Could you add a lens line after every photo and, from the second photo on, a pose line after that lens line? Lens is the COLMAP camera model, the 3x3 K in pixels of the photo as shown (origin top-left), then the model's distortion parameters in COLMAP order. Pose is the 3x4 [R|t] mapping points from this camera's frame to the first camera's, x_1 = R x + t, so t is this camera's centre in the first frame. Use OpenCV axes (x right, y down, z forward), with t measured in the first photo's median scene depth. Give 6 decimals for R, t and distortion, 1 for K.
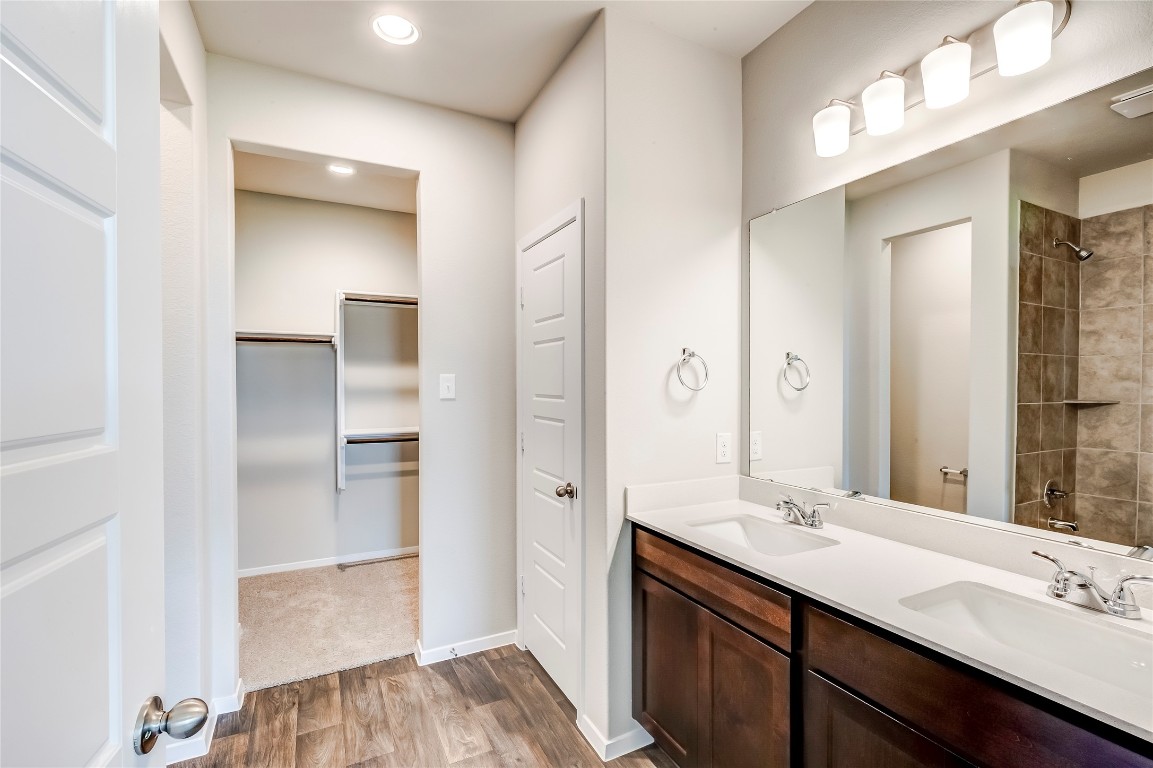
lens RADIAL K [[529.9, 0, 580.6], [0, 529.9, 386.9], [0, 0, 1]] dist [0.004385, 0.000094]
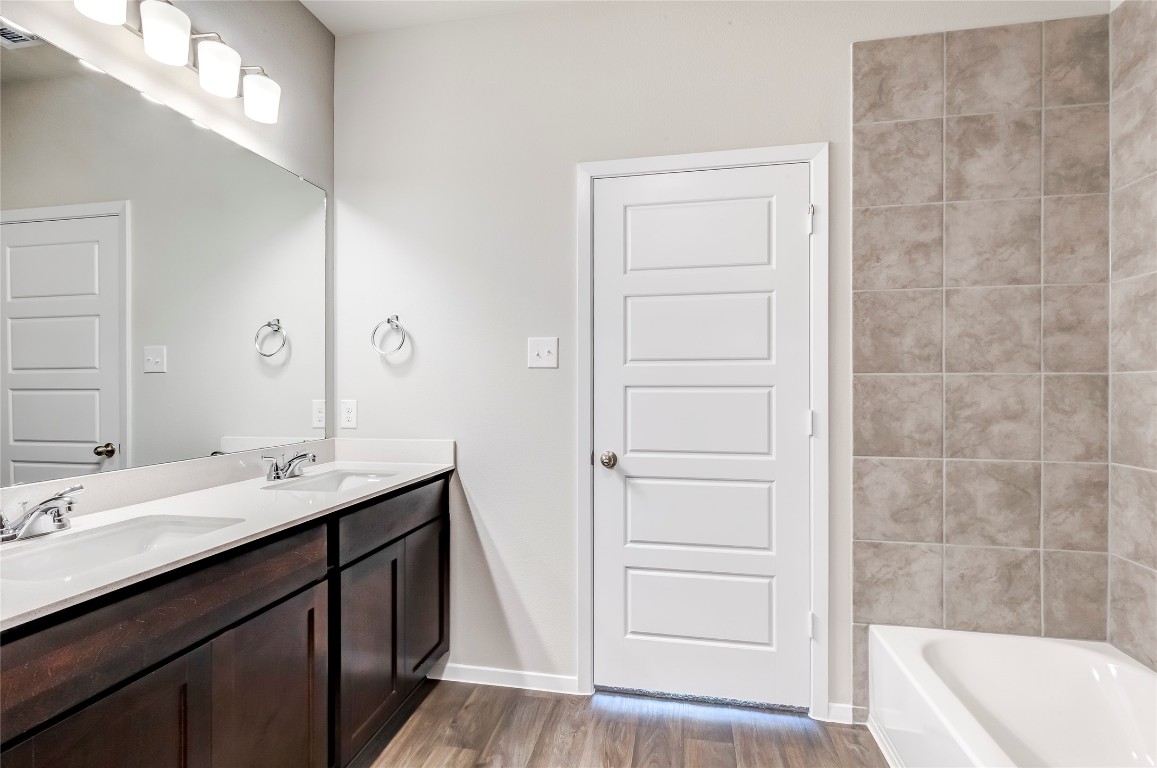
lens RADIAL K [[531.8, 0, 582.6], [0, 531.8, 386.9], [0, 0, 1]] dist [0.004385, 0.000094]
pose [[-0.789431, 0.001442, 0.613837, -0.635777], [0.009095, 0.999915, 0.009347, 0.095083], [-0.613771, 0.012962, -0.789377, 1.381641]]
